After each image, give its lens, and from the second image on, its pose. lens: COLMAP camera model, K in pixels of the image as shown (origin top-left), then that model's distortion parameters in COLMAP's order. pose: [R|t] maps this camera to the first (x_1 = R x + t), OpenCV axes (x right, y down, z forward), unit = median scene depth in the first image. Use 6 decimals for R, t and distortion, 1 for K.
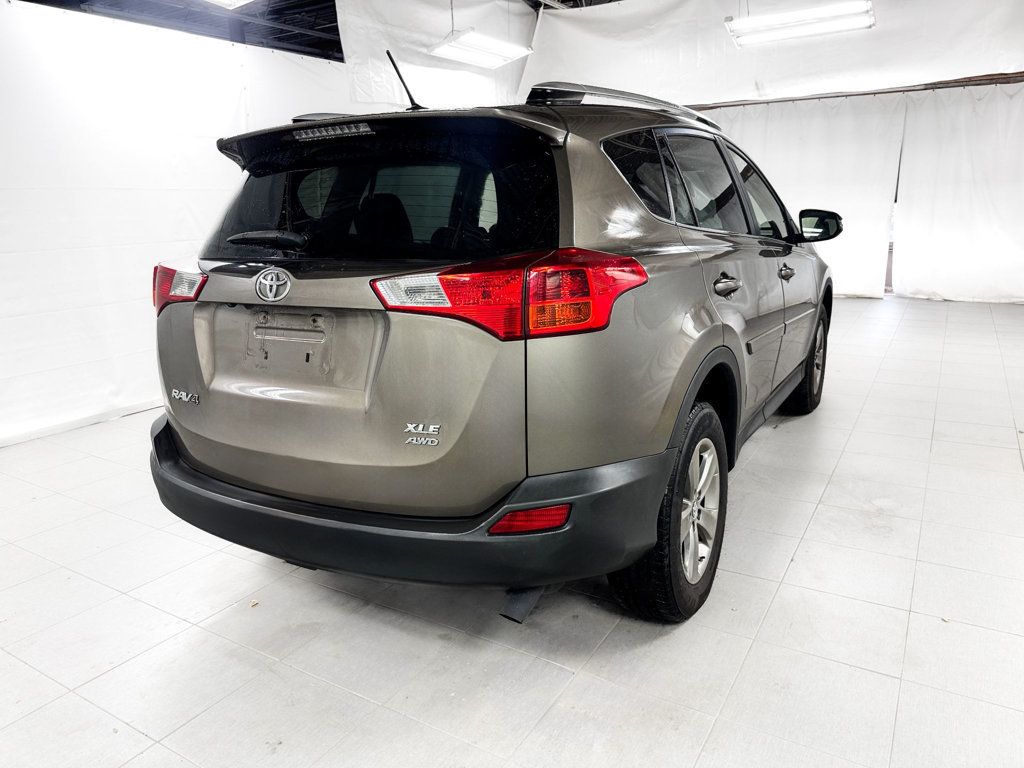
lens RADIAL K [[721.9, 0, 509.5], [0, 721.9, 384.2], [0, 0, 1]] dist [0.014596, -0.005717]
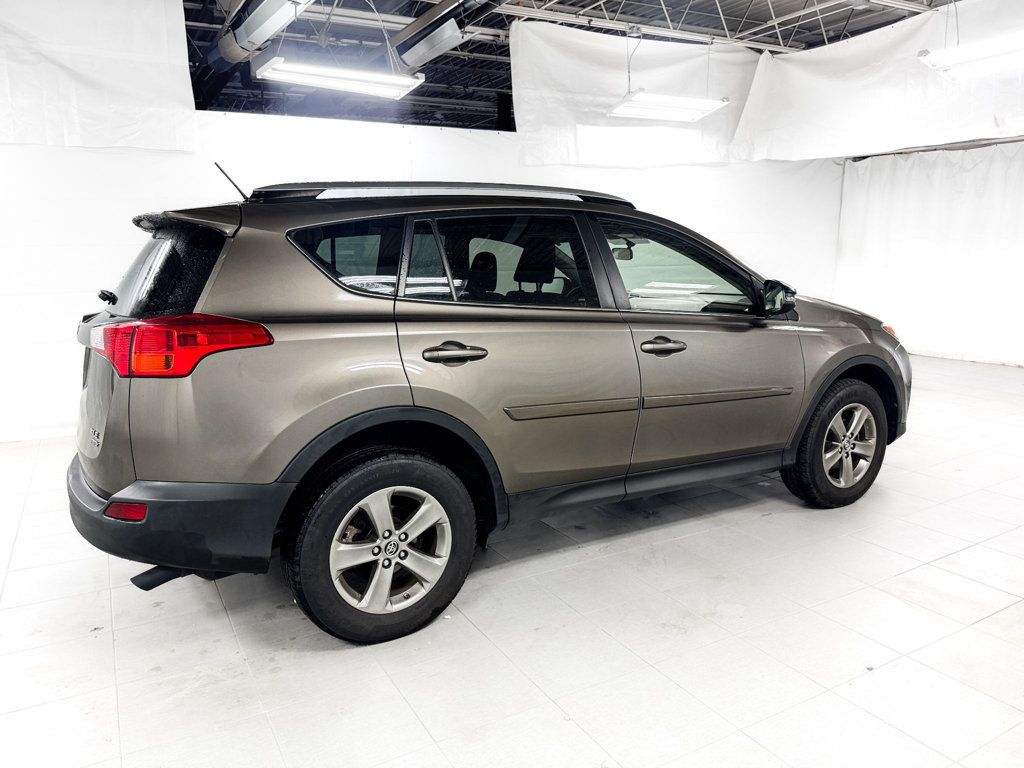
lens RADIAL K [[725.0, 0, 507.6], [0, 725.0, 380.9], [0, 0, 1]] dist [-0.004450, -0.006837]
pose [[0.871498, 0.101675, -0.479744, 1.039597], [-0.127090, 0.991675, -0.020699, -0.095140], [0.473645, 0.079010, 0.877165, 0.095322]]
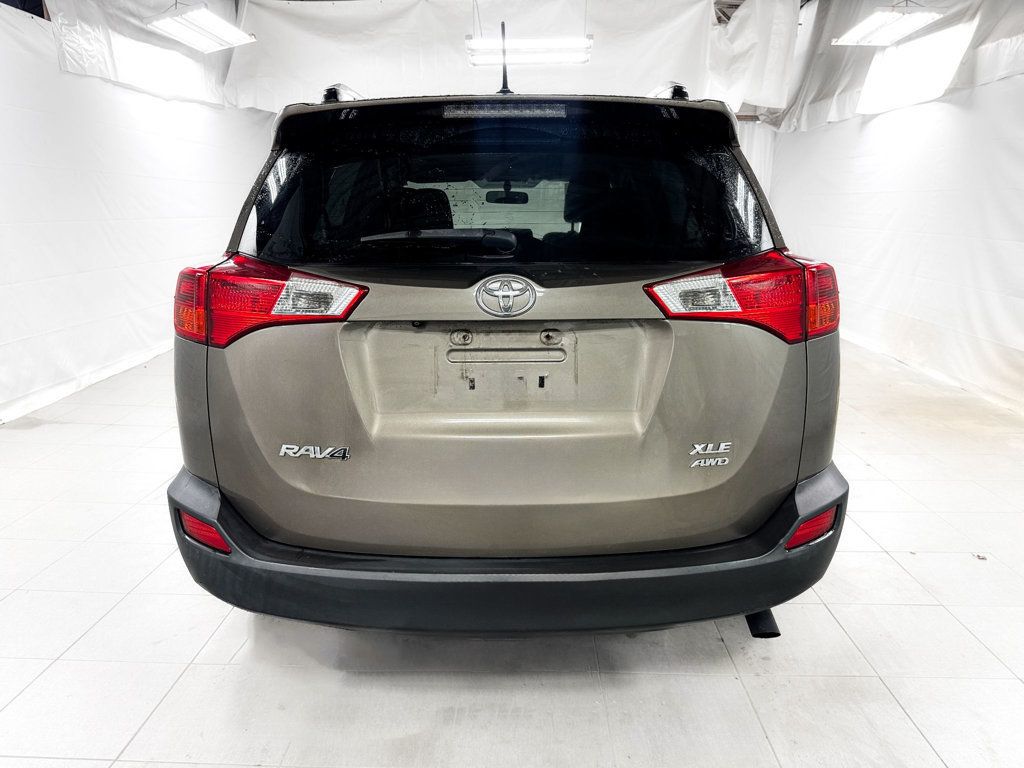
lens RADIAL K [[725.0, 0, 507.6], [0, 725.0, 380.9], [0, 0, 1]] dist [-0.004450, -0.006837]
pose [[0.868631, -0.082928, 0.488471, -0.634659], [0.091609, 0.995776, 0.006147, -0.041604], [-0.486917, 0.039409, 0.872559, 0.271410]]
